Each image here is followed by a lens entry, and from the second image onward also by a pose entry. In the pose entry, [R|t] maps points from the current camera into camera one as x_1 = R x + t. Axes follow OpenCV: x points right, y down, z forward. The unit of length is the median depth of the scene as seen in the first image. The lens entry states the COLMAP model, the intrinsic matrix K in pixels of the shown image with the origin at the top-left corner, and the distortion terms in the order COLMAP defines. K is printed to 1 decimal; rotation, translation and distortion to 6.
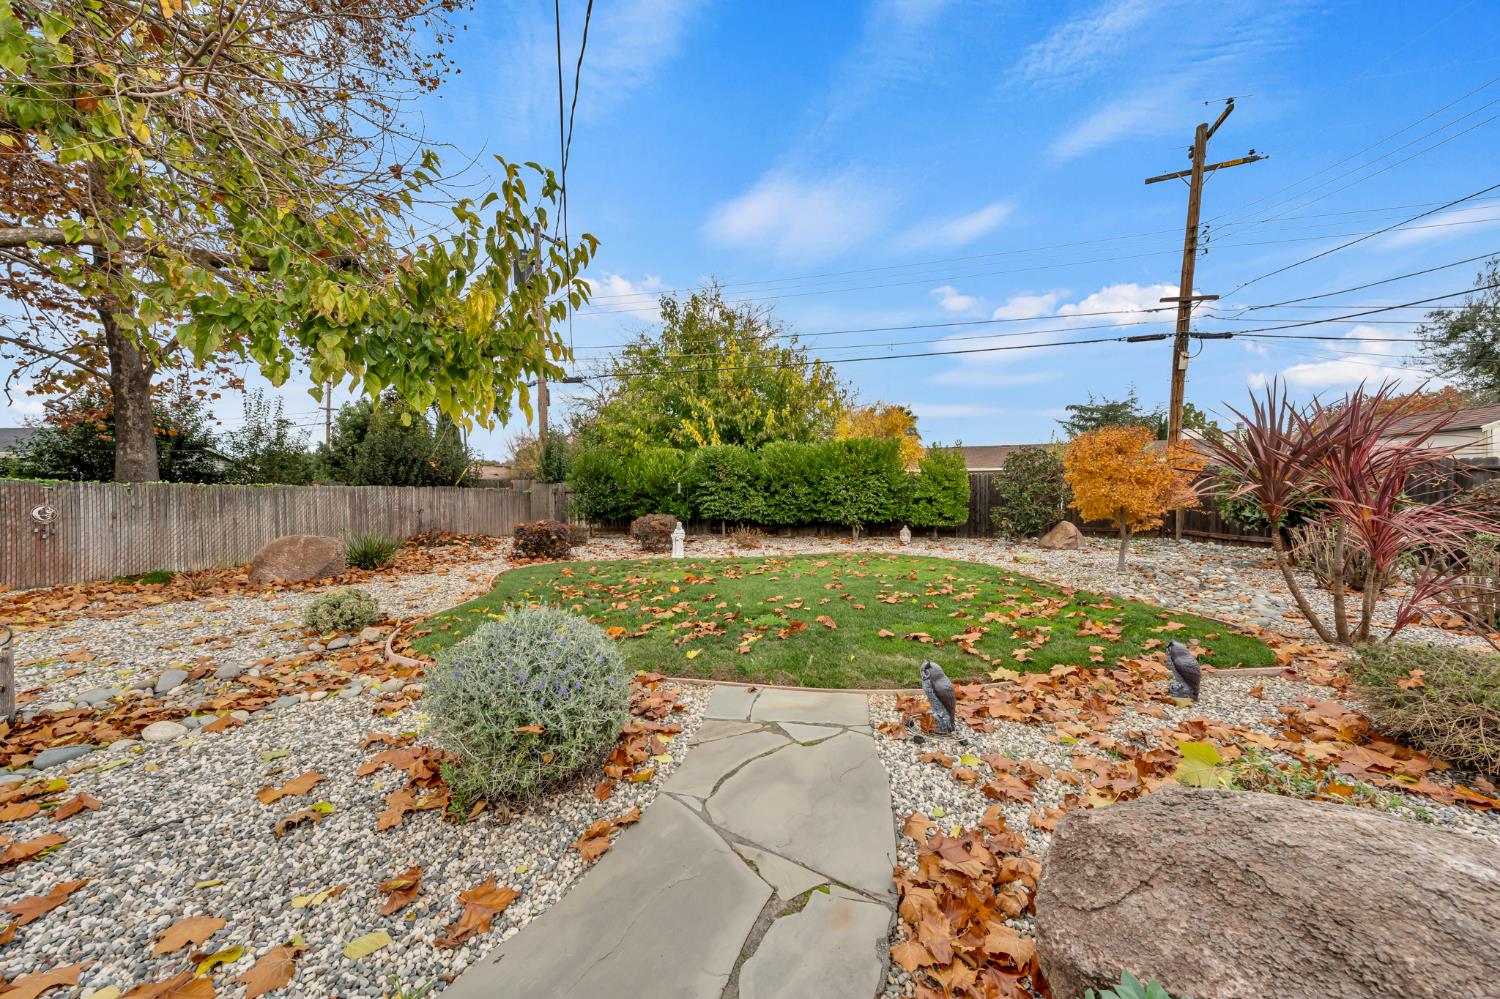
lens RADIAL K [[512.1, 0, 750.0], [0, 512.1, 499.5], [0, 0, 1]] dist [-0.000808, -0.000103]
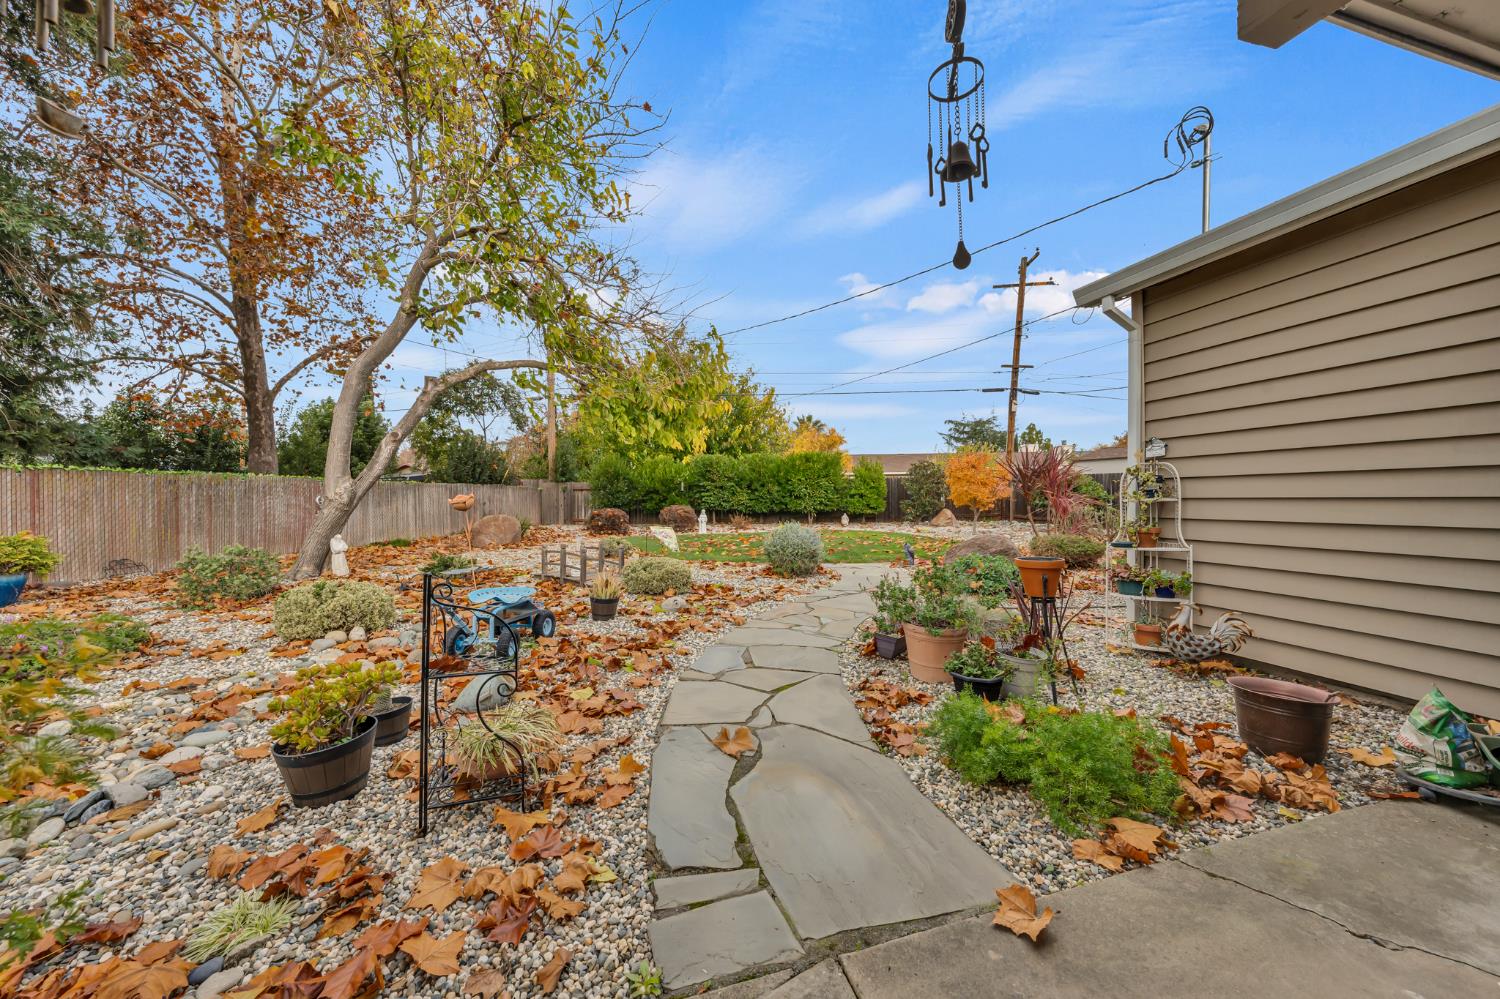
lens RADIAL K [[523.0, 0, 753.4], [0, 523.0, 499.2], [0, 0, 1]] dist [-0.000860, -0.000059]
pose [[0.979538, 0.000474, 0.201257, -0.240392], [-0.000170, 0.999999, -0.001527, 0.013259], [-0.201257, 0.001462, 0.979537, -0.382491]]
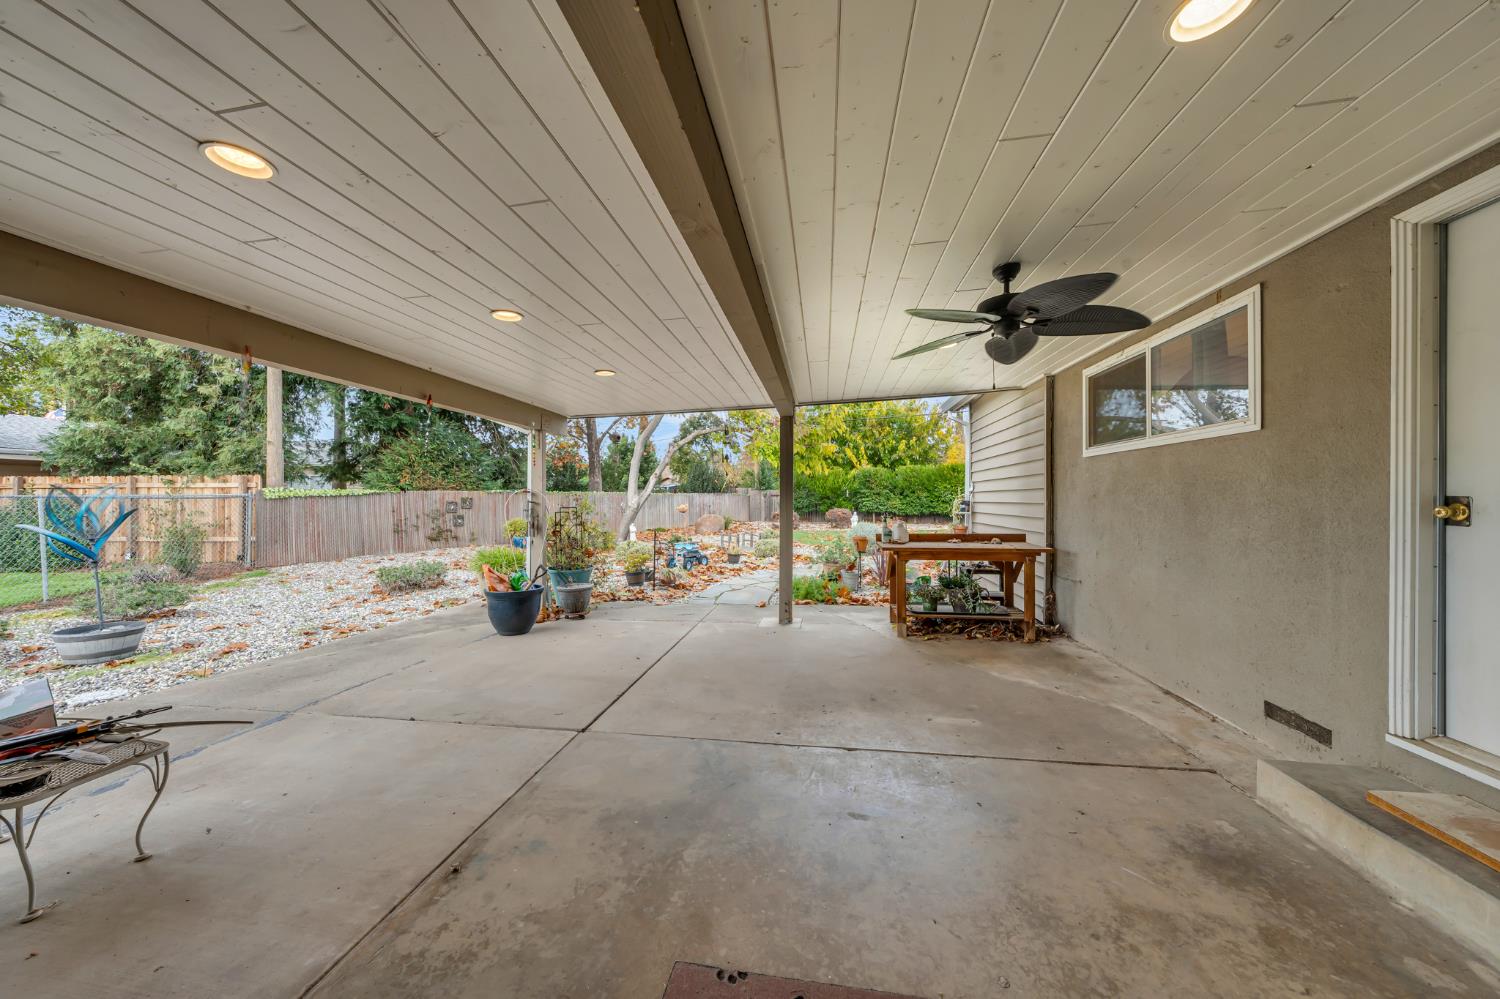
lens RADIAL K [[512.1, 0, 750.0], [0, 512.1, 499.5], [0, 0, 1]] dist [-0.000808, -0.000103]
pose [[0.973232, 0.000434, -0.229825, -0.065354], [-0.000606, 1.000000, -0.000678, -0.000703], [0.229825, 0.000799, 0.973232, -0.755302]]
